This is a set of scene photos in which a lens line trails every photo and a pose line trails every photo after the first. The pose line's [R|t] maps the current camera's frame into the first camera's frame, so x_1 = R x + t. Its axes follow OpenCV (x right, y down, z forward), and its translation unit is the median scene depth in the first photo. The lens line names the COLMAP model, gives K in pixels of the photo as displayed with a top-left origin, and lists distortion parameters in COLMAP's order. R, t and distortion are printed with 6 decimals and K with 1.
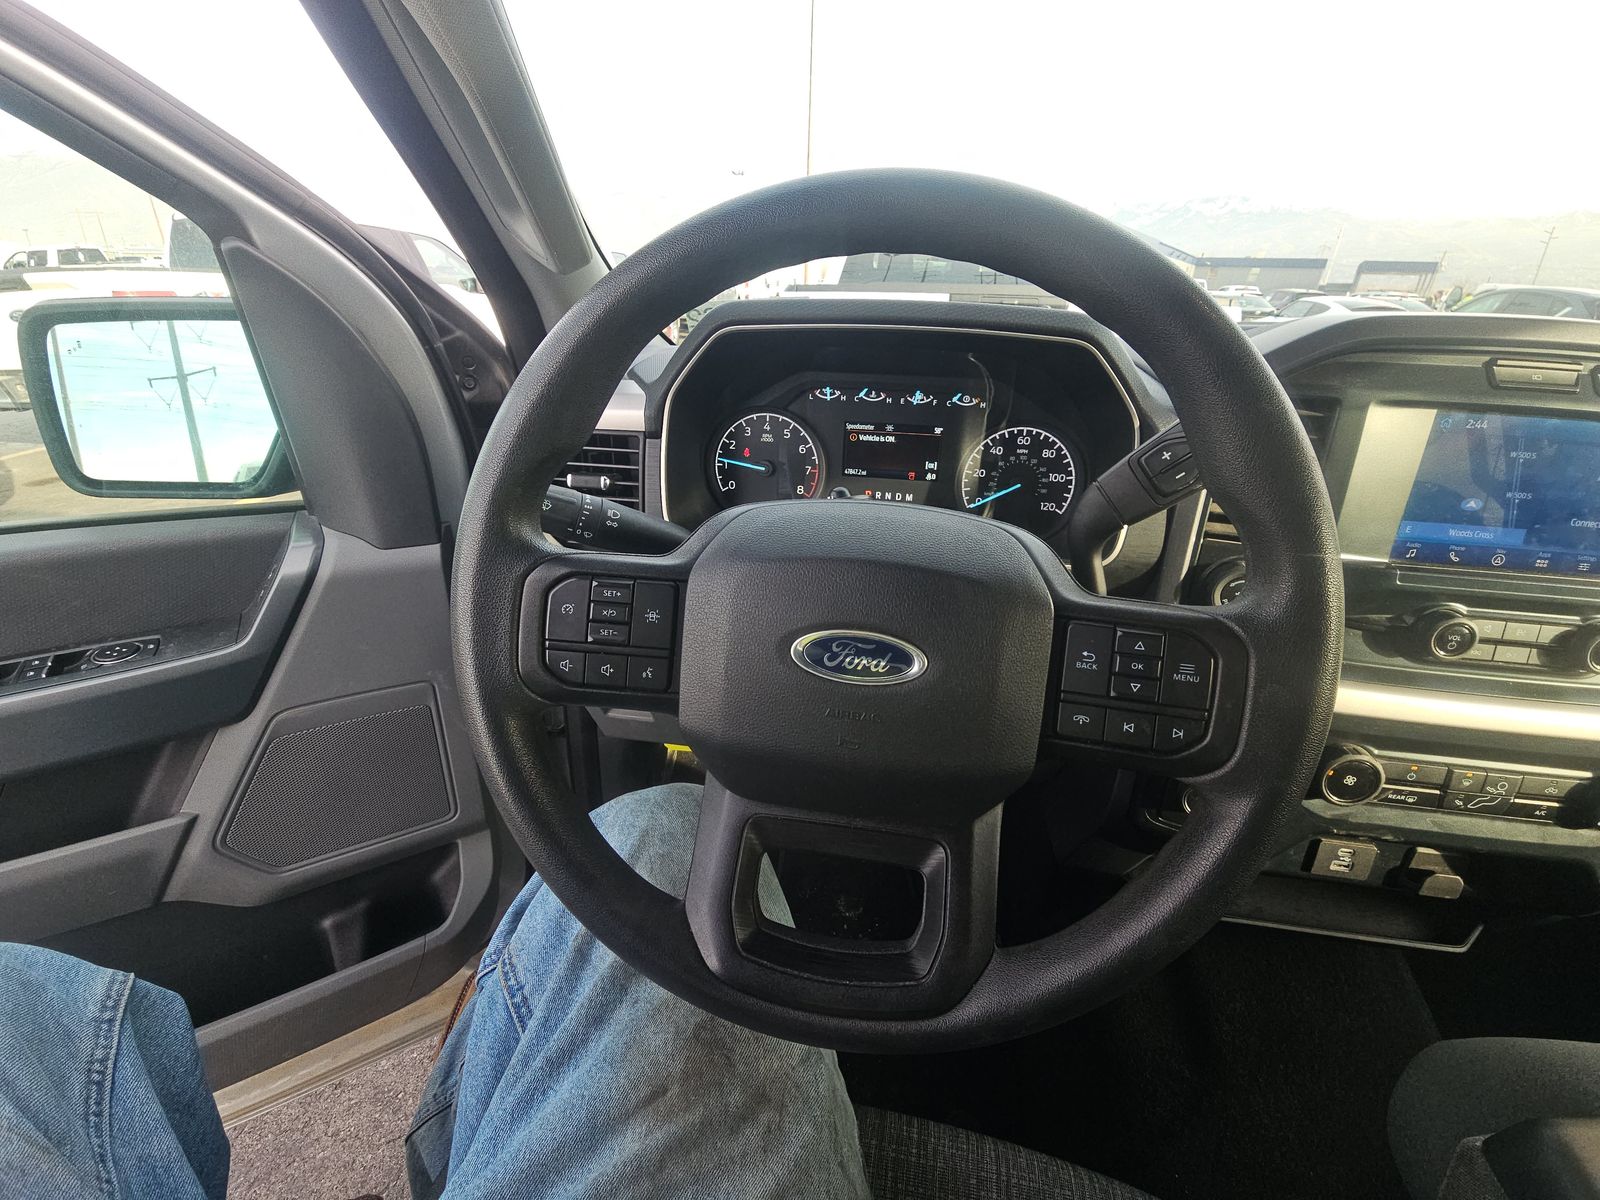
lens RADIAL K [[655.6, 0, 812.9], [0, 655.6, 609.6], [0, 0, 1]] dist [0.003348, -0.005578]
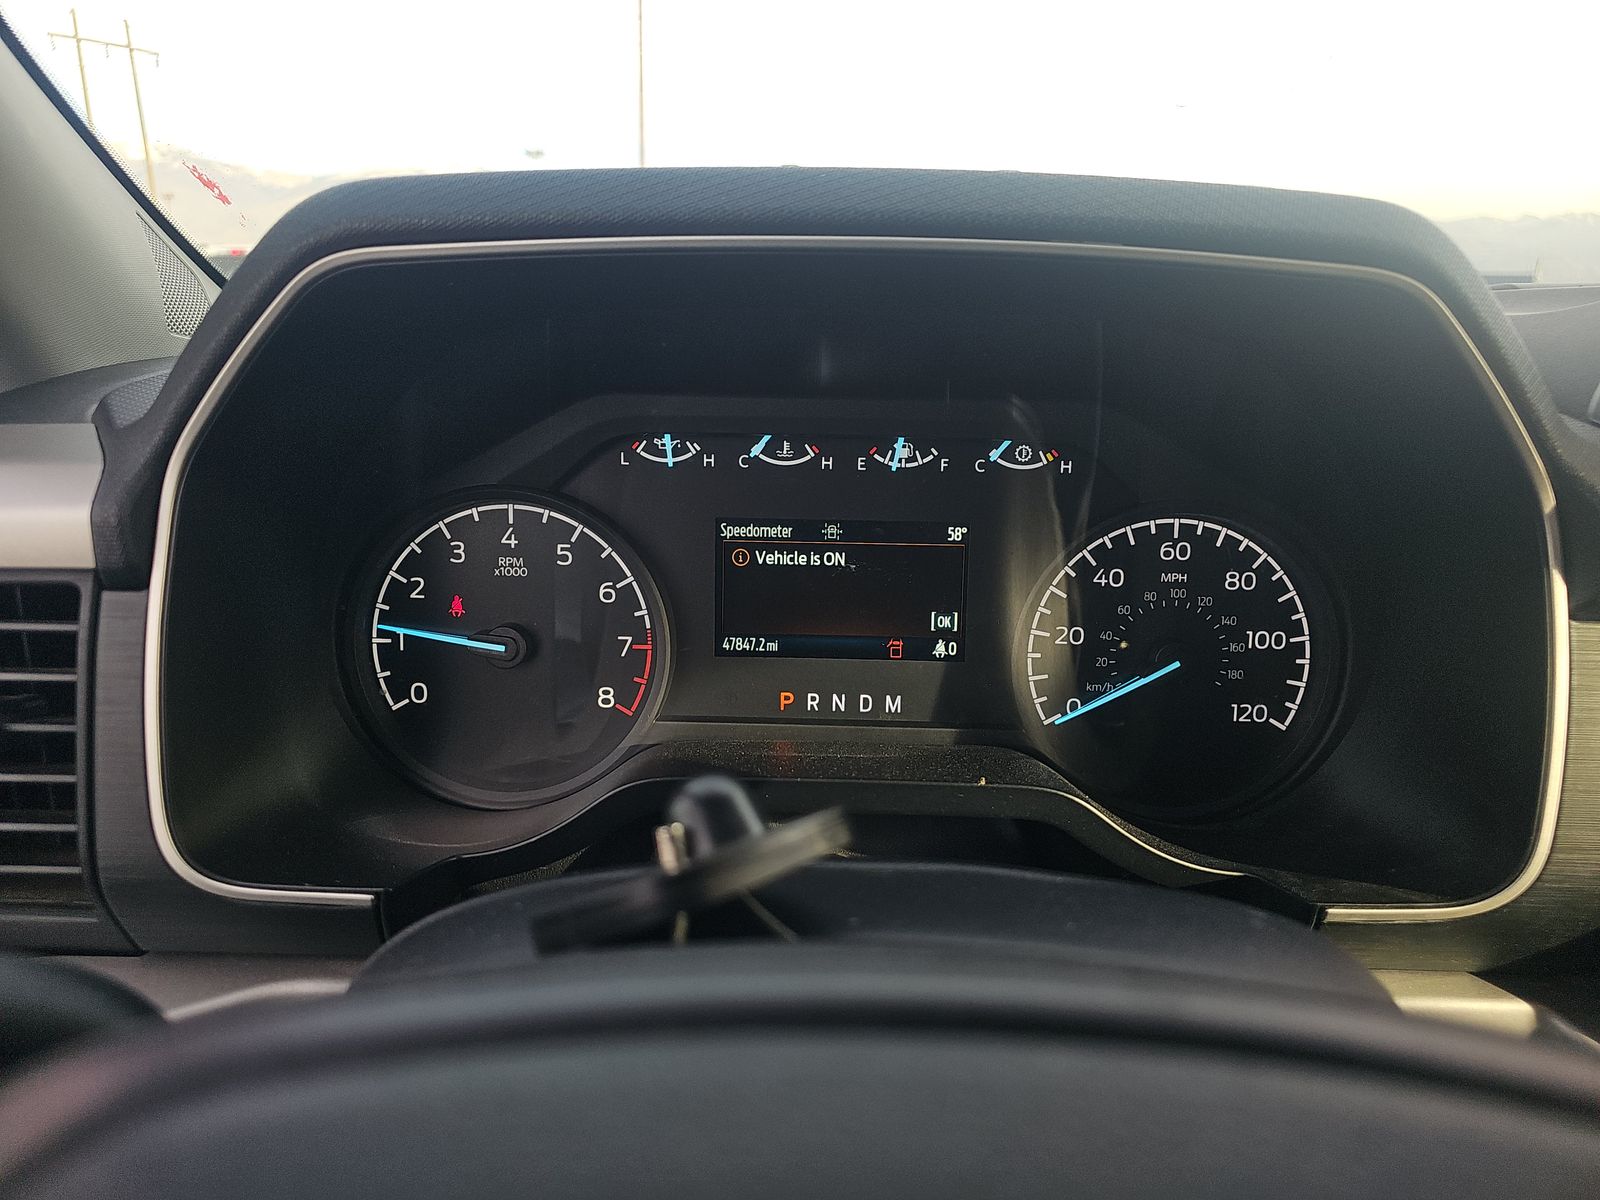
lens RADIAL K [[1076.2, 0, 806.4], [0, 1076.2, 607.1], [0, 0, 1]] dist [0.004152, -0.005846]
pose [[0.990729, -0.042463, 0.129048, 0.018403], [0.066624, 0.979692, -0.189118, -0.116544], [-0.118397, 0.195963, 0.973438, 0.400815]]
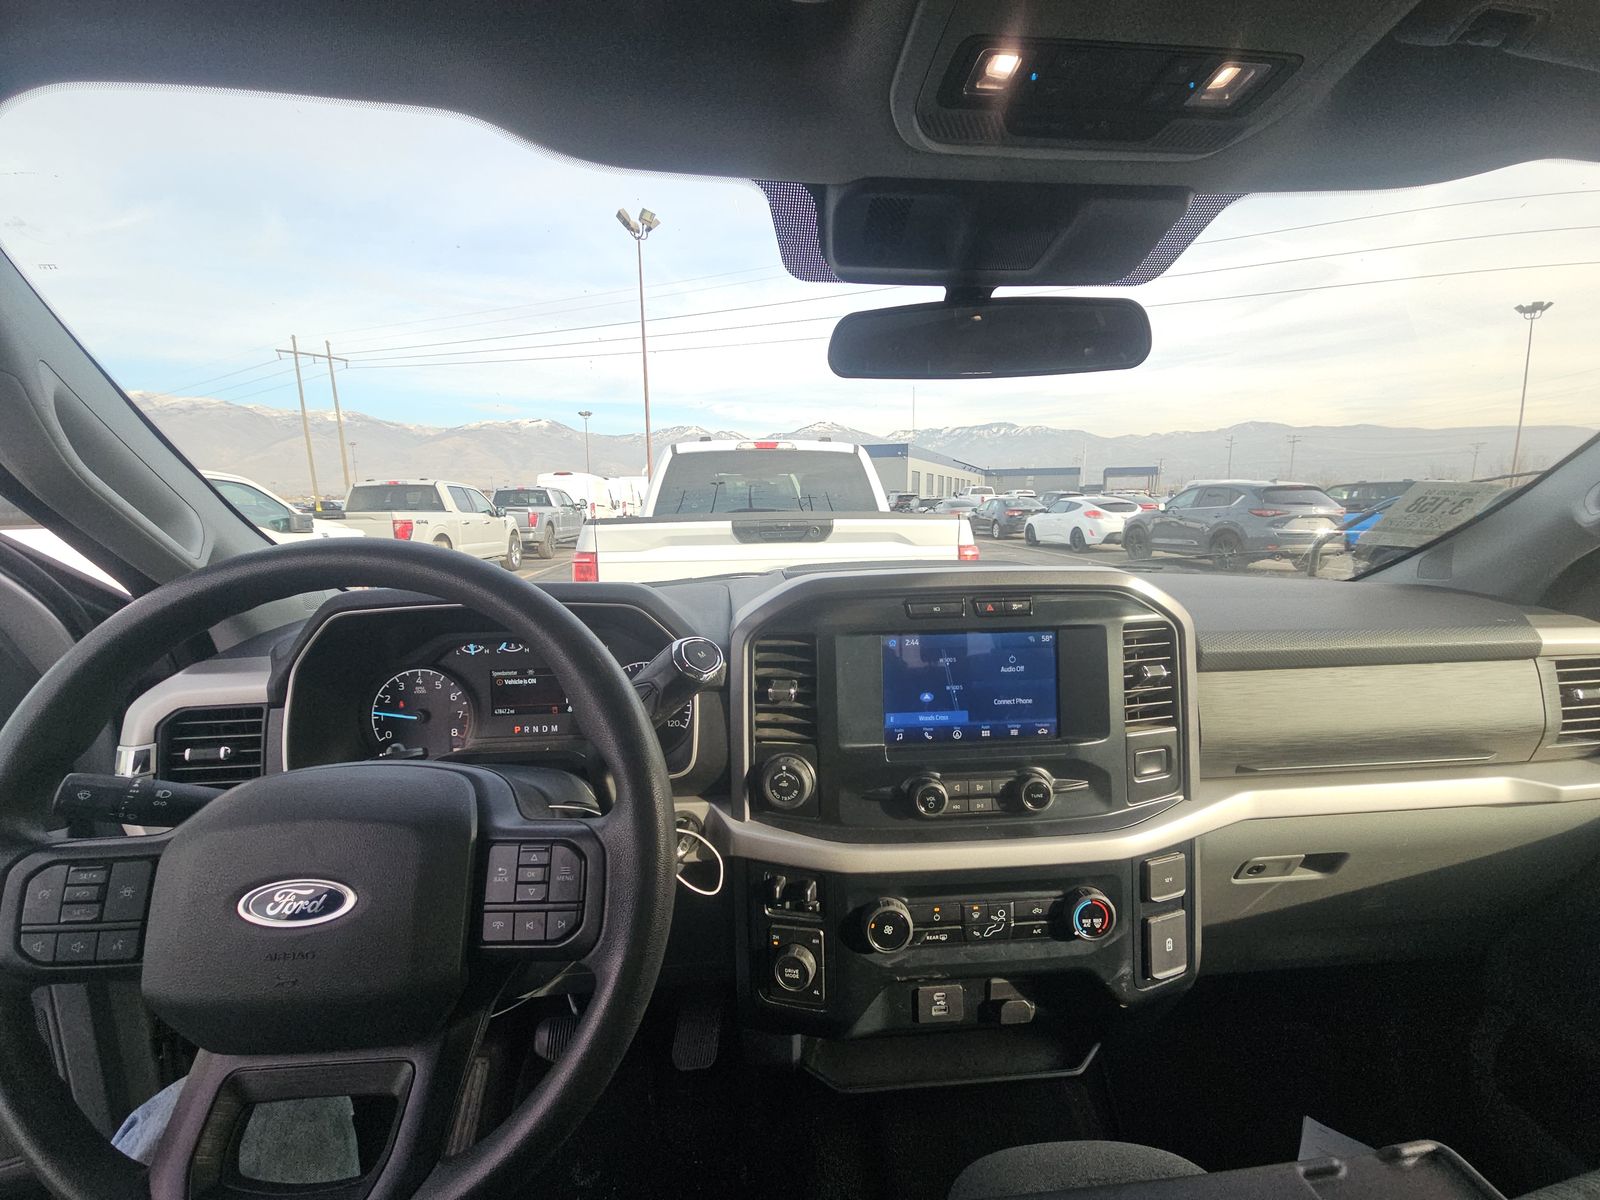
lens RADIAL K [[655.6, 0, 815.4], [0, 655.6, 609.3], [0, 0, 1]] dist [0.003348, -0.005578]
pose [[0.973683, -0.076502, 0.214681, 0.377942], [0.135629, 0.951521, -0.276066, 0.009766], [-0.183154, 0.297918, 0.936856, -0.232900]]
